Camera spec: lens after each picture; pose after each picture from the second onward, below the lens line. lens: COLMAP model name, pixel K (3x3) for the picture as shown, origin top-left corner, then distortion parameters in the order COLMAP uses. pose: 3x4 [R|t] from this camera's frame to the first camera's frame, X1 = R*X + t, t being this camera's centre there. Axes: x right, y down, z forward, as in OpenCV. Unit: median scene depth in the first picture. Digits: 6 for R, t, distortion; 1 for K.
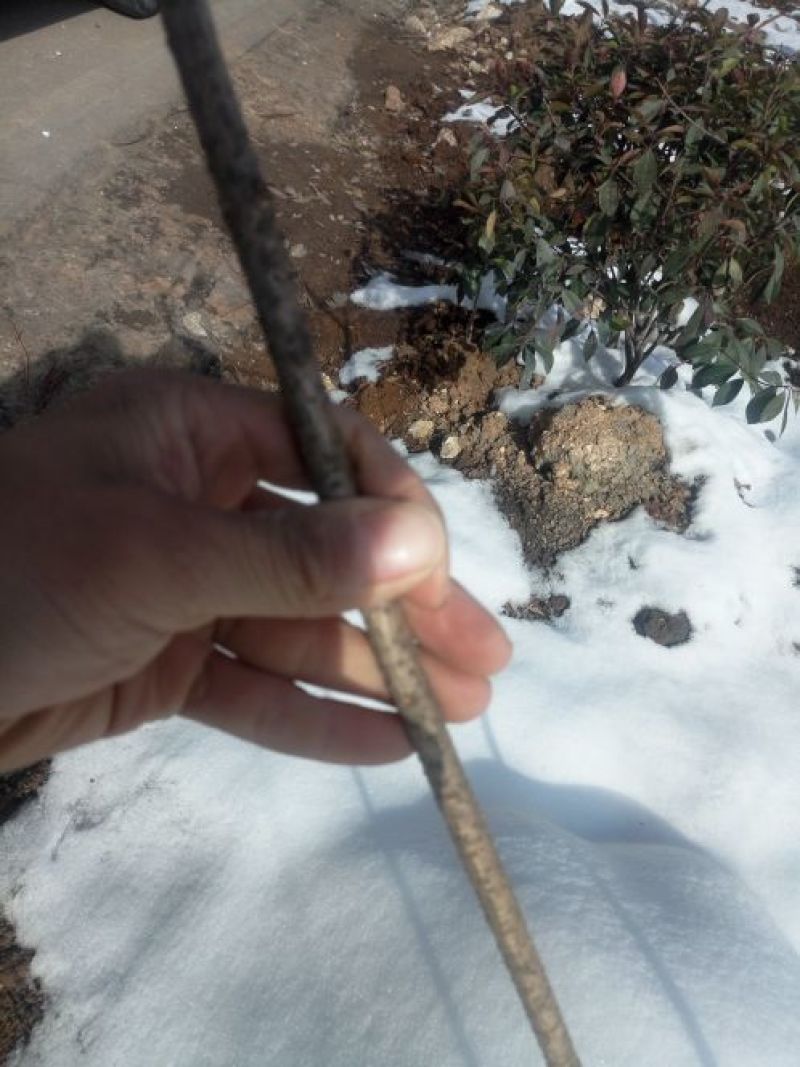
lens RADIAL K [[792.9, 0, 403.4], [0, 792.9, 538.6], [0, 0, 1]] dist [0.032636, -0.014510]
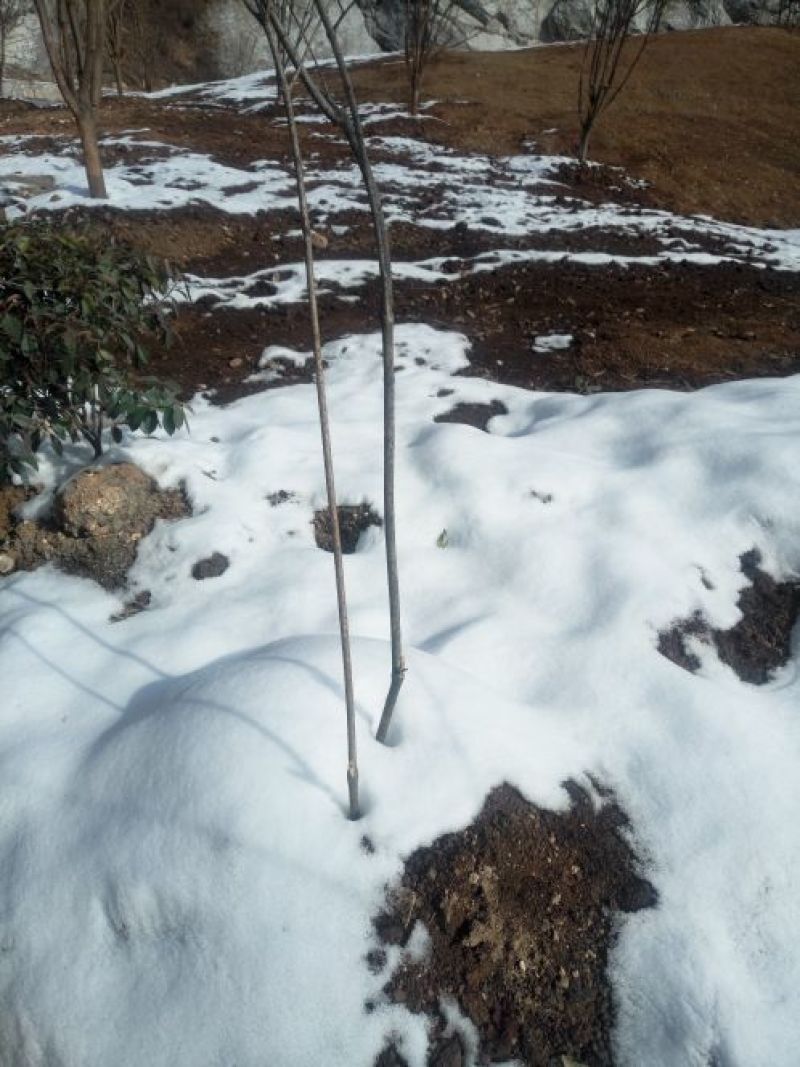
lens RADIAL K [[792.9, 0, 400.9], [0, 792.9, 523.9], [0, 0, 1]] dist [0.032636, -0.014510]
pose [[0.695778, -0.529433, 0.485380, -0.096137], [0.590101, 0.806616, 0.033930, 0.179663], [-0.409479, 0.262815, 0.873645, -0.425763]]
